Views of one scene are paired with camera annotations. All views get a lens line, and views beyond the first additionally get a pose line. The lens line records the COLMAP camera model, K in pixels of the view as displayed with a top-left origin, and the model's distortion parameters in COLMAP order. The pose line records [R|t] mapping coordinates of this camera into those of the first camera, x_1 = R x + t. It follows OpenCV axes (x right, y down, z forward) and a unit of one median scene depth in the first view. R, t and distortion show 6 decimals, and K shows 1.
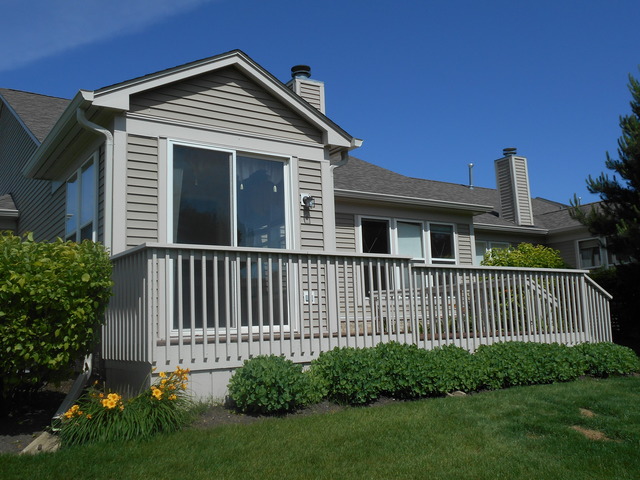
lens RADIAL K [[613.8, 0, 320.0], [0, 613.8, 240.0], [0, 0, 1]] dist [-0.006880, -0.001489]
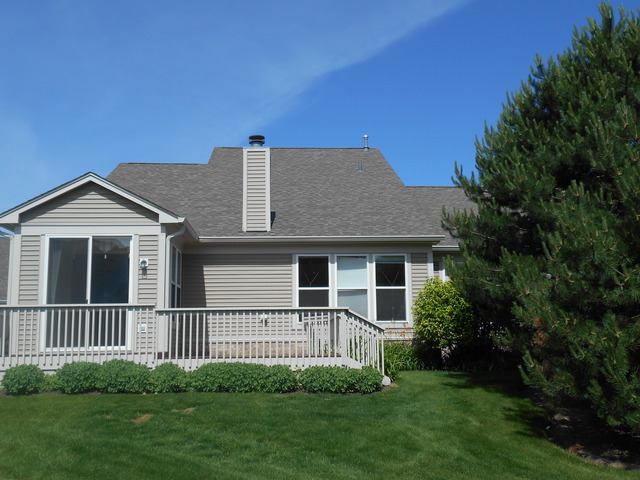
lens RADIAL K [[701.8, 0, 320.0], [0, 701.8, 240.0], [0, 0, 1]] dist [0.013774, 0.016026]
pose [[0.866899, -0.049145, -0.496055, 1.175648], [0.052870, 0.998580, -0.006537, -0.084601], [0.495672, -0.020560, 0.868267, -0.267487]]
